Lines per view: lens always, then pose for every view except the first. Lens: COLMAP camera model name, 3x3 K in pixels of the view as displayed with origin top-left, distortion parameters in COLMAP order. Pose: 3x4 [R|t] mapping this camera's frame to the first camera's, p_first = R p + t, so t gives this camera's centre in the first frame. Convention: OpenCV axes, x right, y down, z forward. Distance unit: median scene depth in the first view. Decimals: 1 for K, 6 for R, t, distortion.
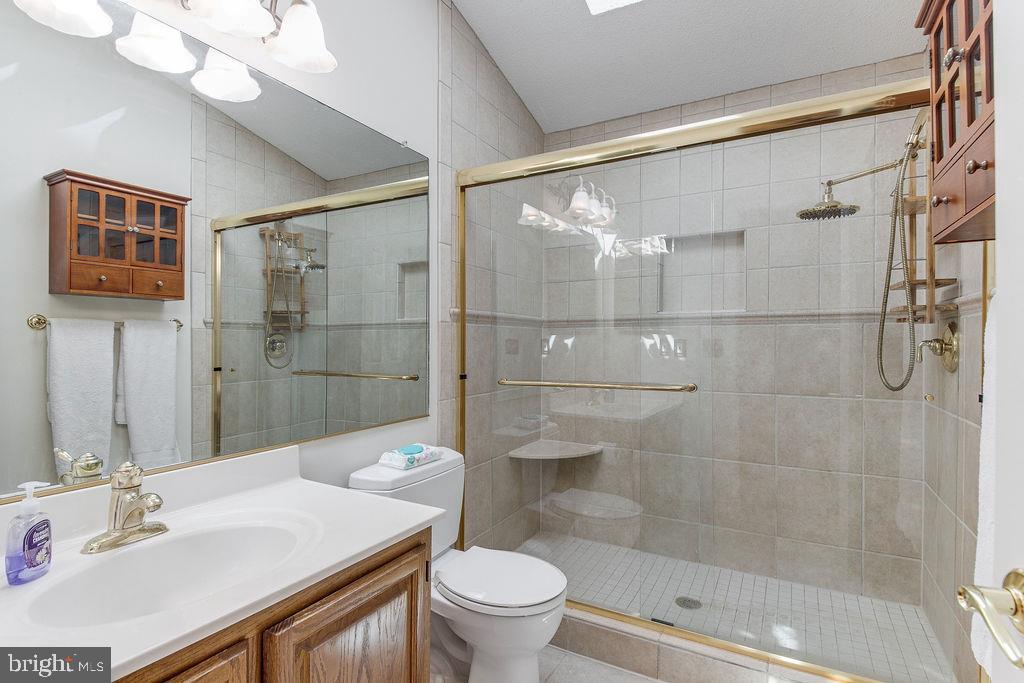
lens RADIAL K [[486.7, 0, 517.2], [0, 486.7, 337.9], [0, 0, 1]] dist [0.037880, -0.029587]
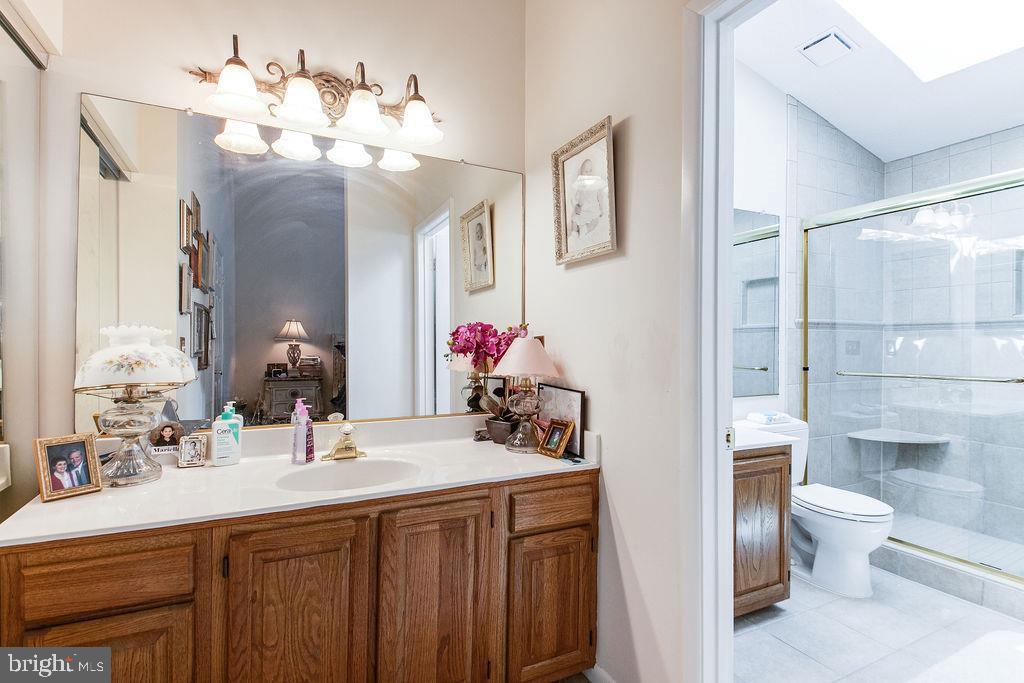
lens RADIAL K [[473.0, 0, 529.3], [0, 473.0, 344.1], [0, 0, 1]] dist [0.017912, -0.018494]
pose [[0.815300, 0.000658, -0.579038, 0.022530], [0.004002, 0.999969, 0.006771, -0.000466], [0.579024, -0.007837, 0.815273, -0.445455]]
